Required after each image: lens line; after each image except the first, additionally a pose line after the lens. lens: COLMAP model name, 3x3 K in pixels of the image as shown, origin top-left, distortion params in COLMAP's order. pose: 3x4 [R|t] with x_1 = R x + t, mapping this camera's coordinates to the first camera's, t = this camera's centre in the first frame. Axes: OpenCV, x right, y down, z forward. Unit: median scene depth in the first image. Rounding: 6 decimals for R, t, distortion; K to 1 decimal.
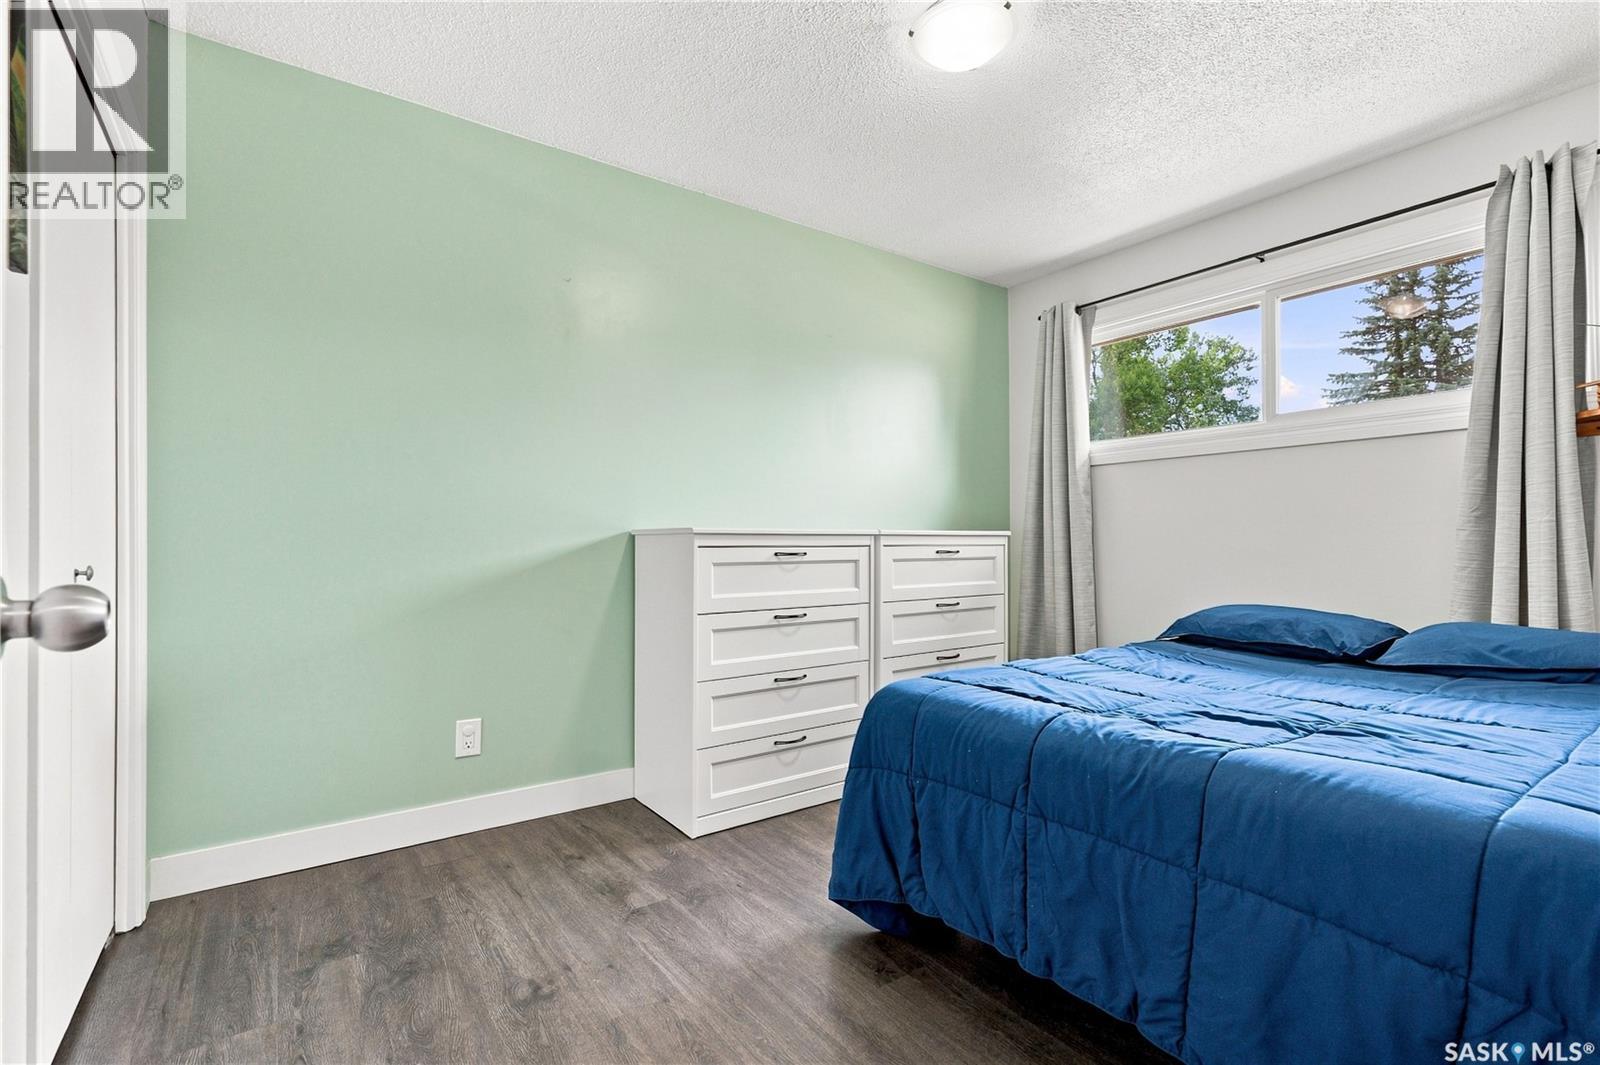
lens RADIAL K [[722.5, 0, 800.0], [0, 722.5, 532.5], [0, 0, 1]] dist [-0.000663, 0.006809]
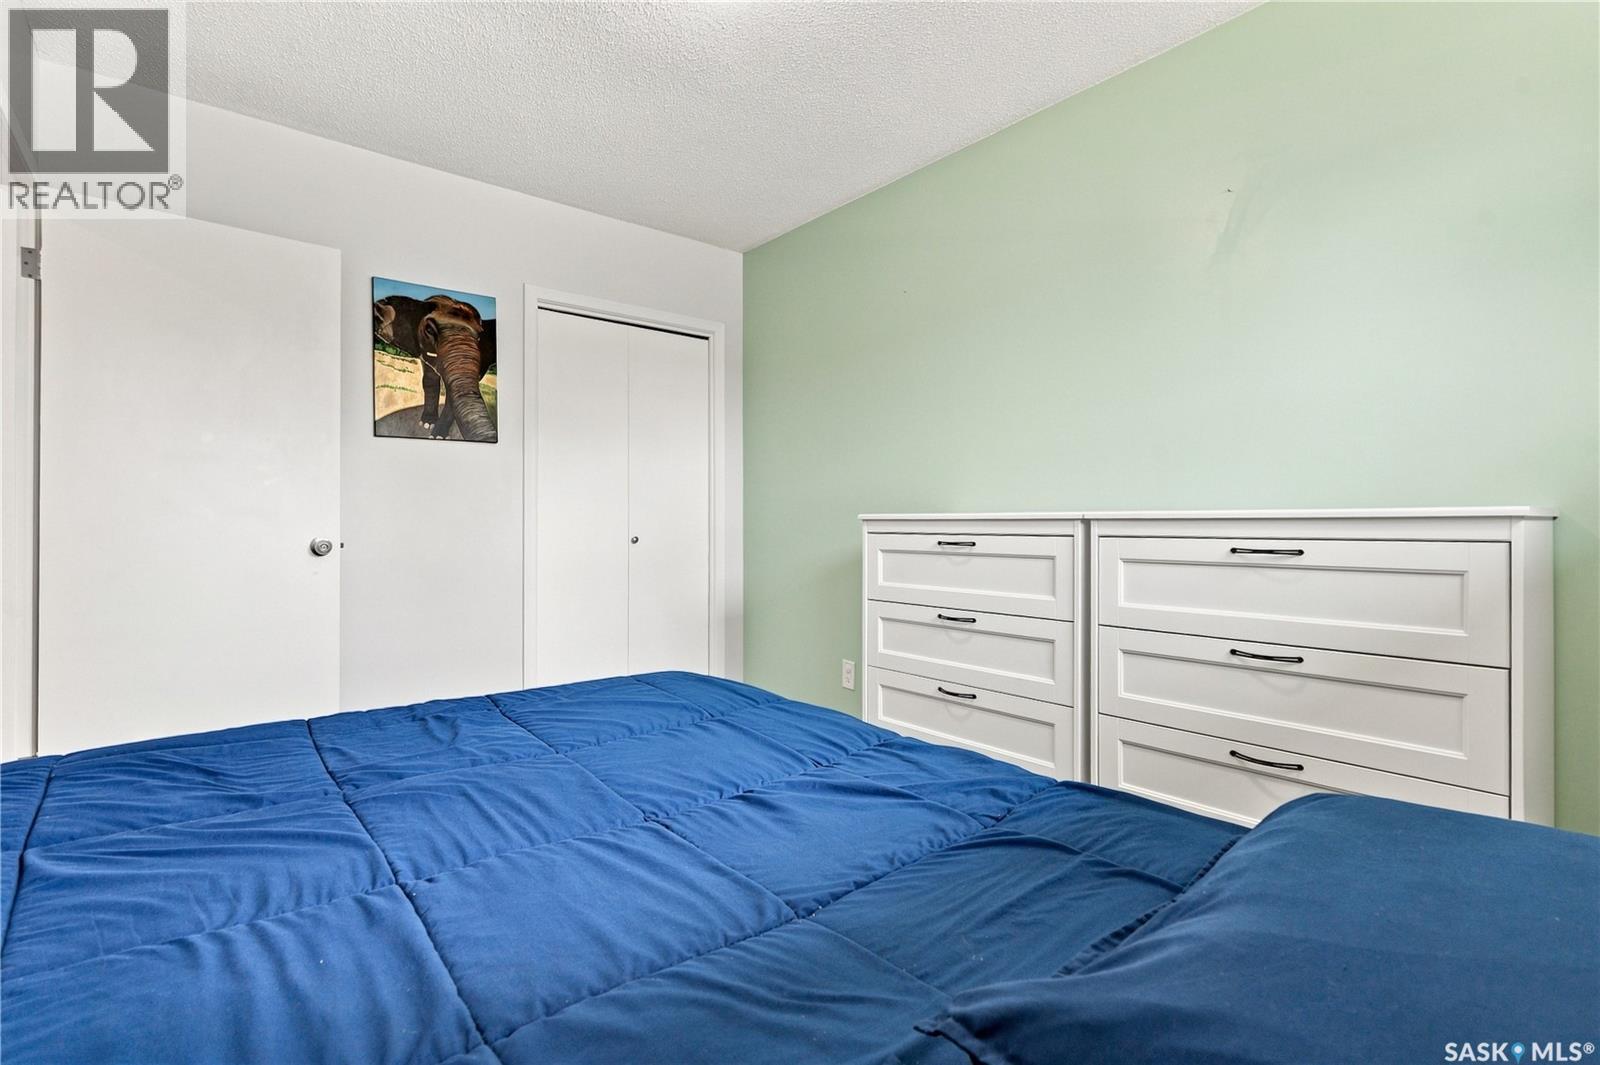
lens RADIAL K [[749.1, 0, 806.1], [0, 749.1, 547.5], [0, 0, 1]] dist [0.000135, 0.001976]
pose [[0.088041, 0.026082, -0.995775, 0.771145], [0.000988, 0.999654, 0.026271, 0.010673], [0.996116, -0.003297, 0.087985, 0.700010]]
